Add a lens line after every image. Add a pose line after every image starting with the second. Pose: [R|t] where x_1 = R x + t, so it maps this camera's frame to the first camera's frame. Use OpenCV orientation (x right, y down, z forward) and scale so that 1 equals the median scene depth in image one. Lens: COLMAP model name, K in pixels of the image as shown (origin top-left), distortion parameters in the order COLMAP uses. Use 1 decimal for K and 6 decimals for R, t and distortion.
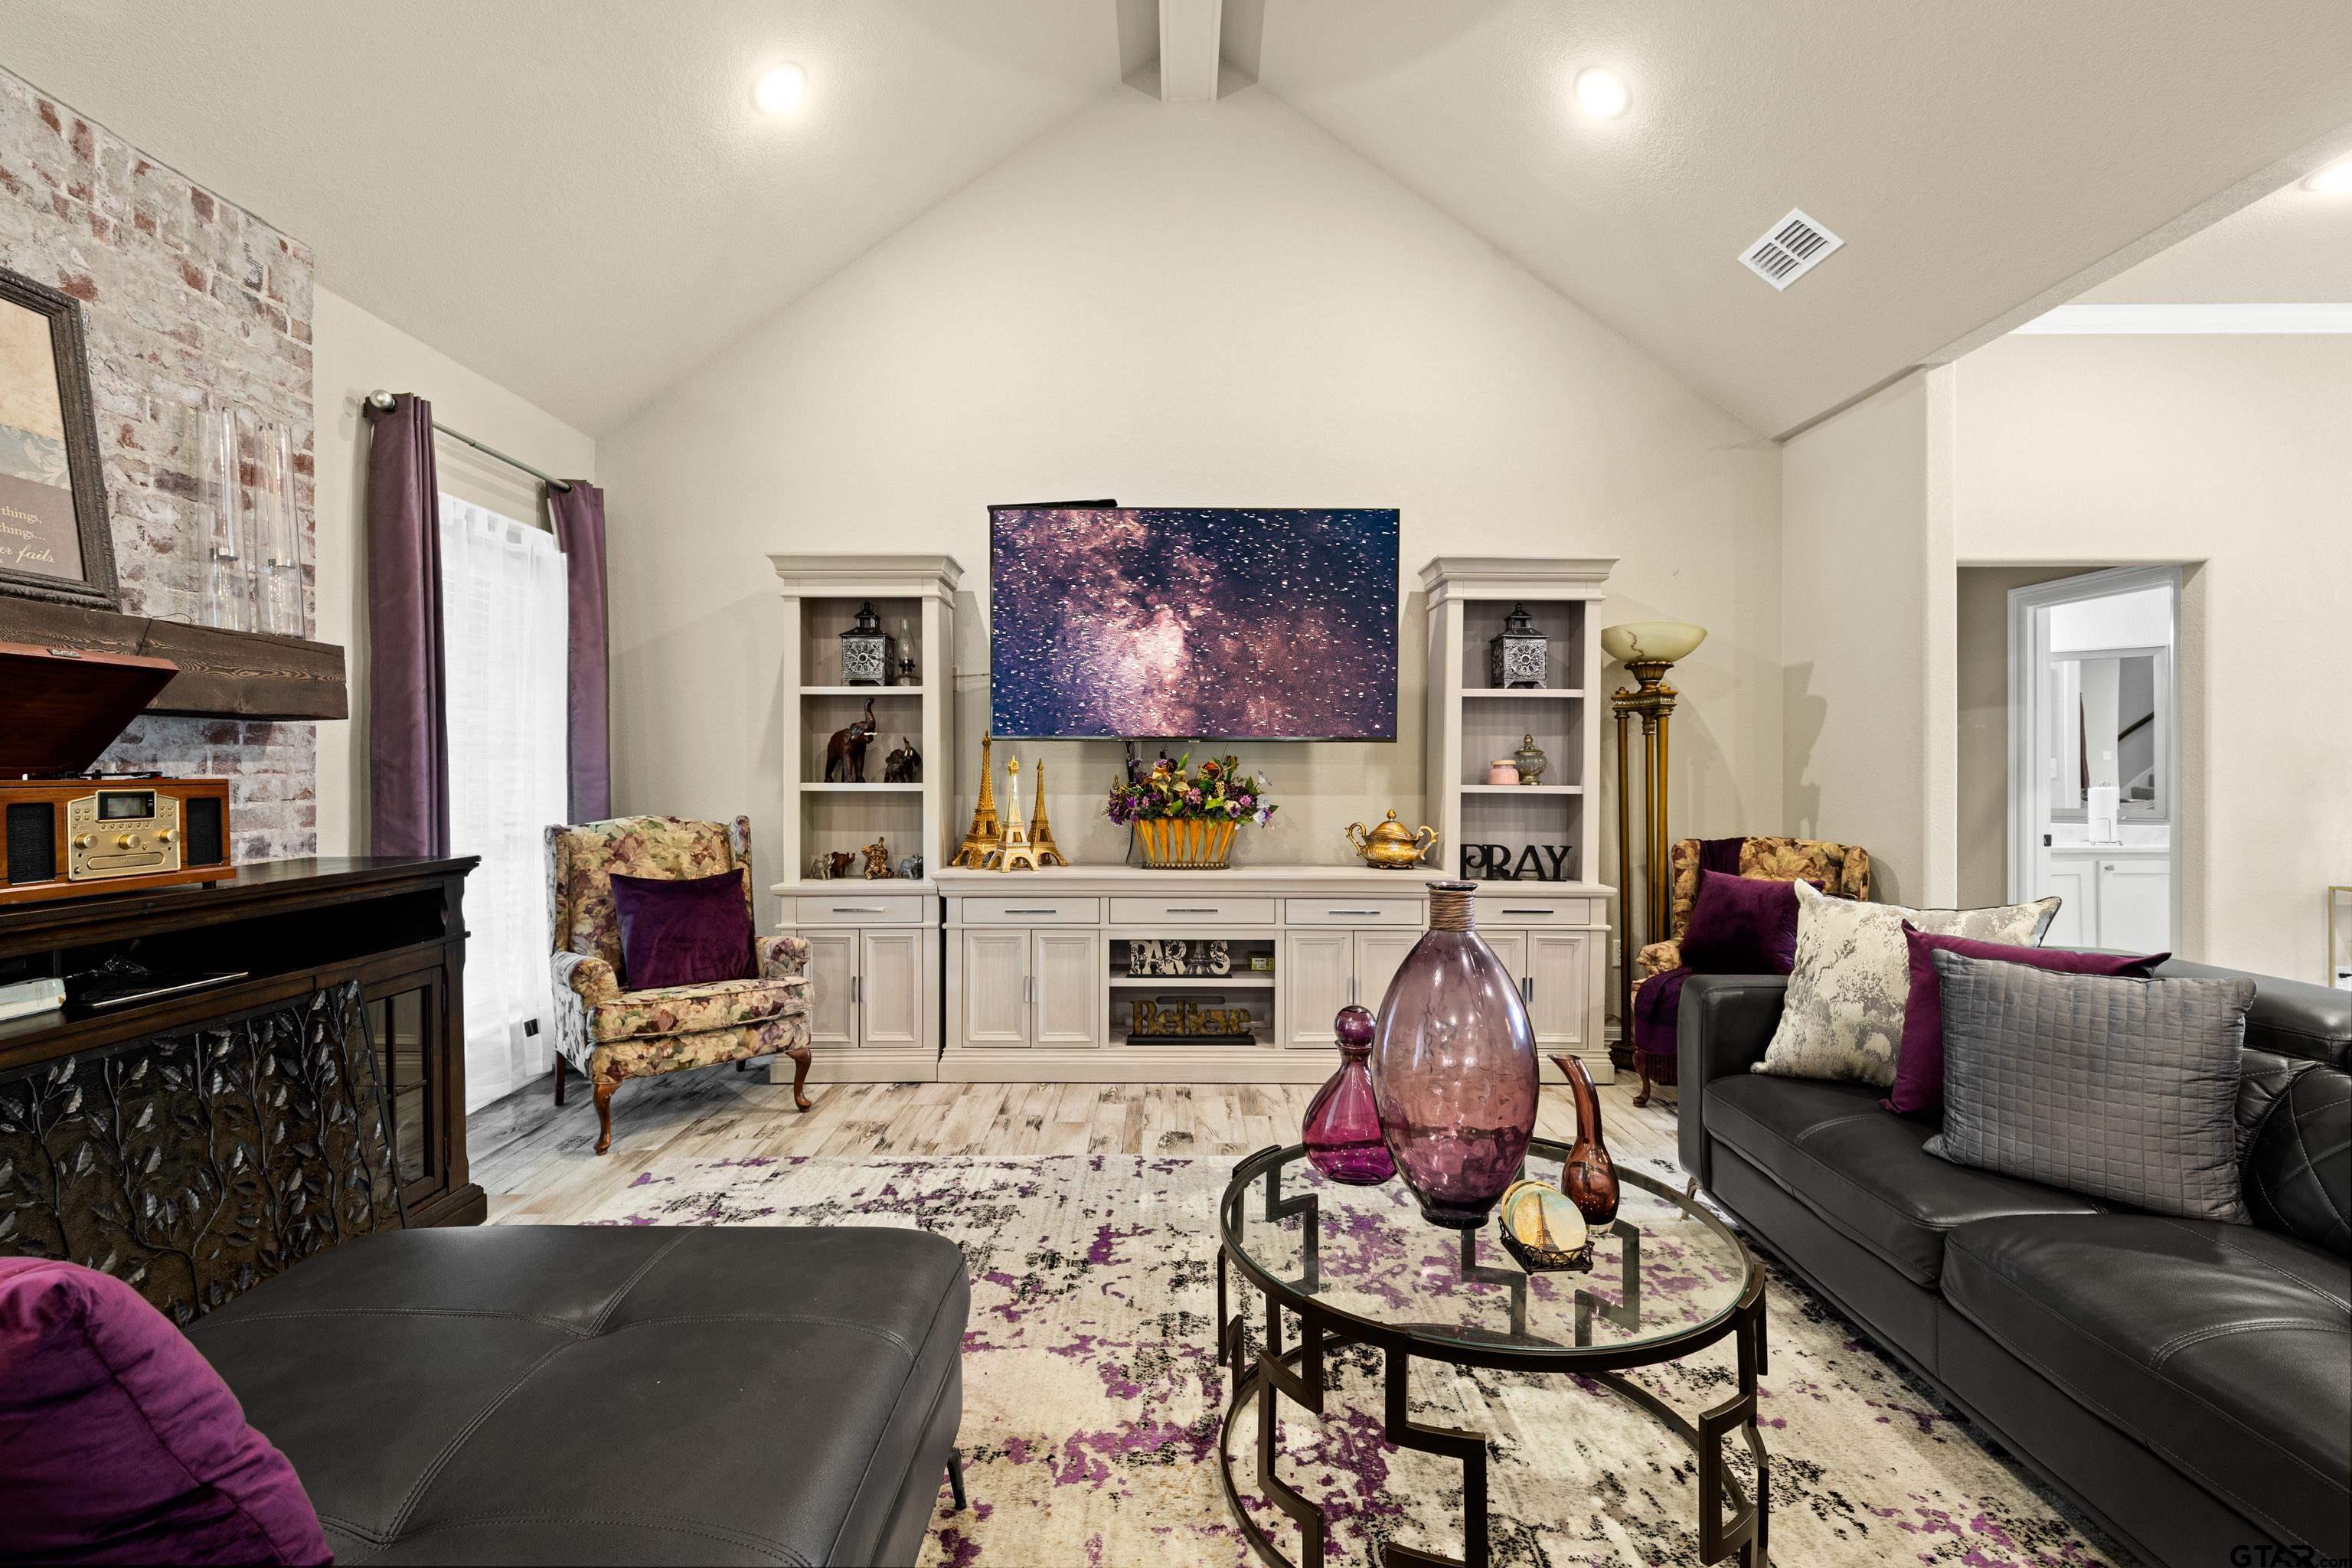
lens RADIAL K [[1058.8, 0, 1166.5], [0, 1058.8, 771.2], [0, 0, 1]] dist [0.002735, -0.002016]
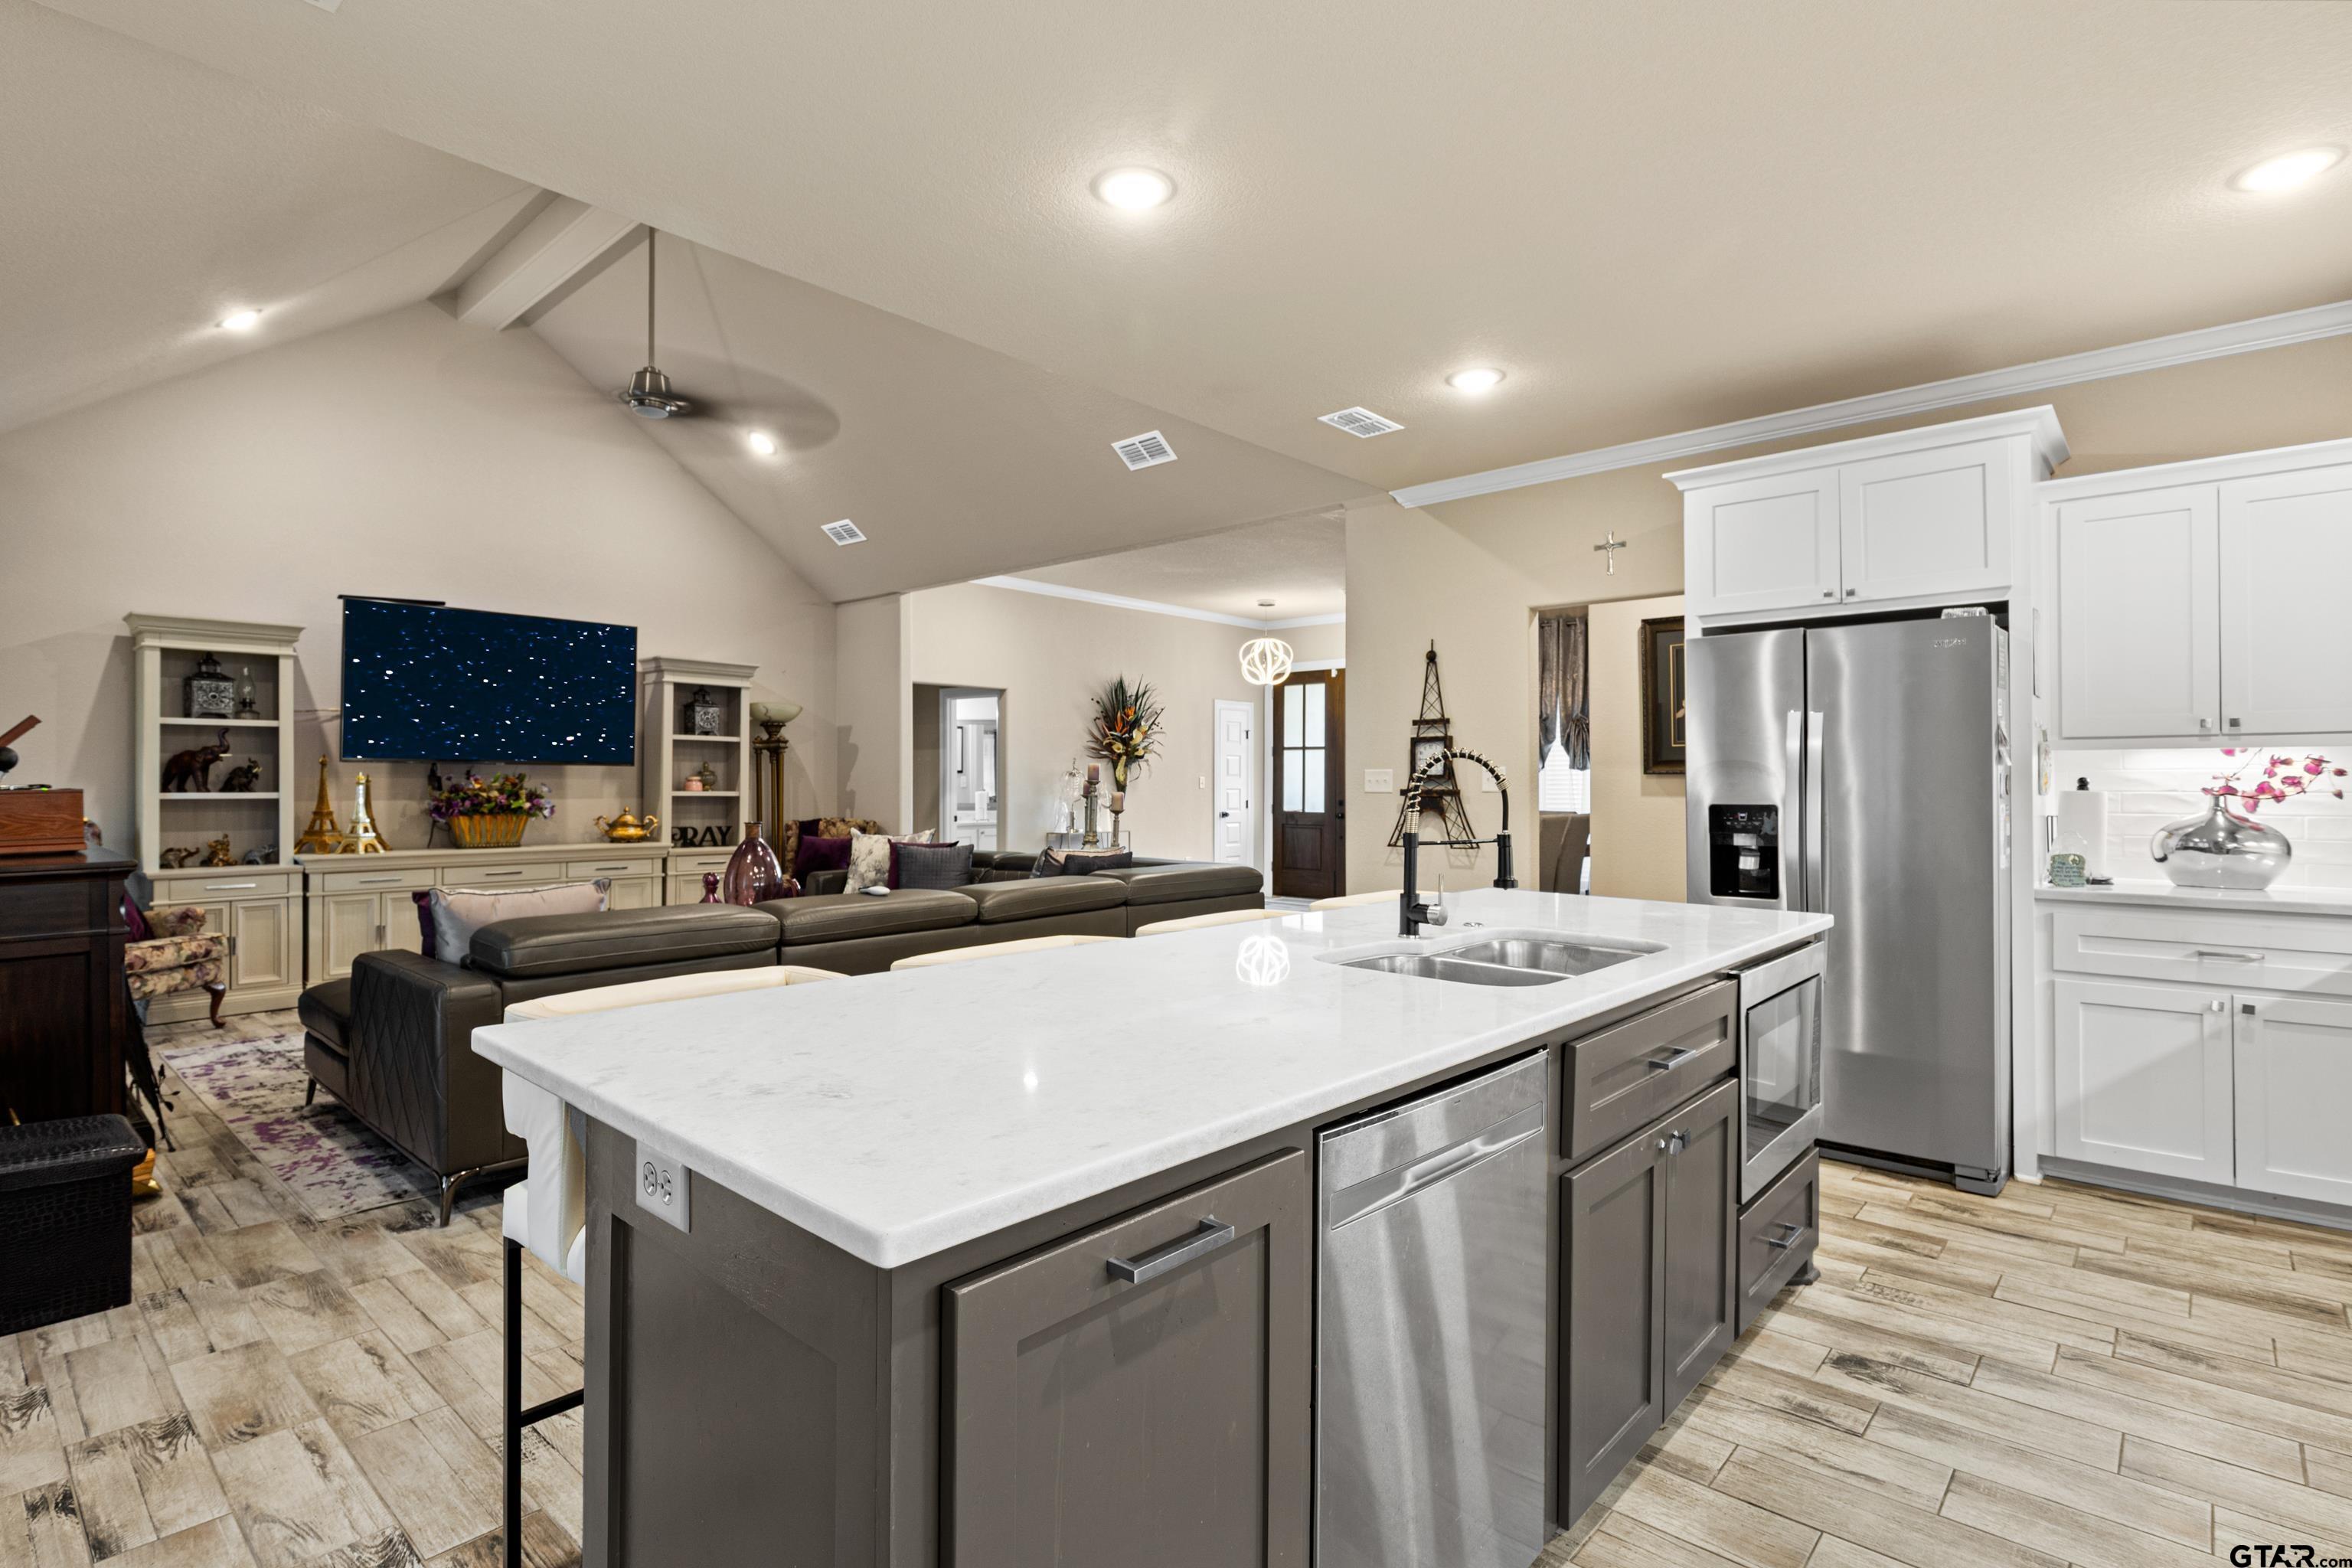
lens RADIAL K [[1146.7, 0, 1172.4], [0, 1146.7, 774.2], [0, 0, 1]] dist [-0.007215, -0.000459]
pose [[0.669066, 0.004898, 0.743187, -0.554116], [0.001564, 0.999967, -0.007999, 0.001361], [-0.743201, 0.006514, 0.669036, -0.834501]]
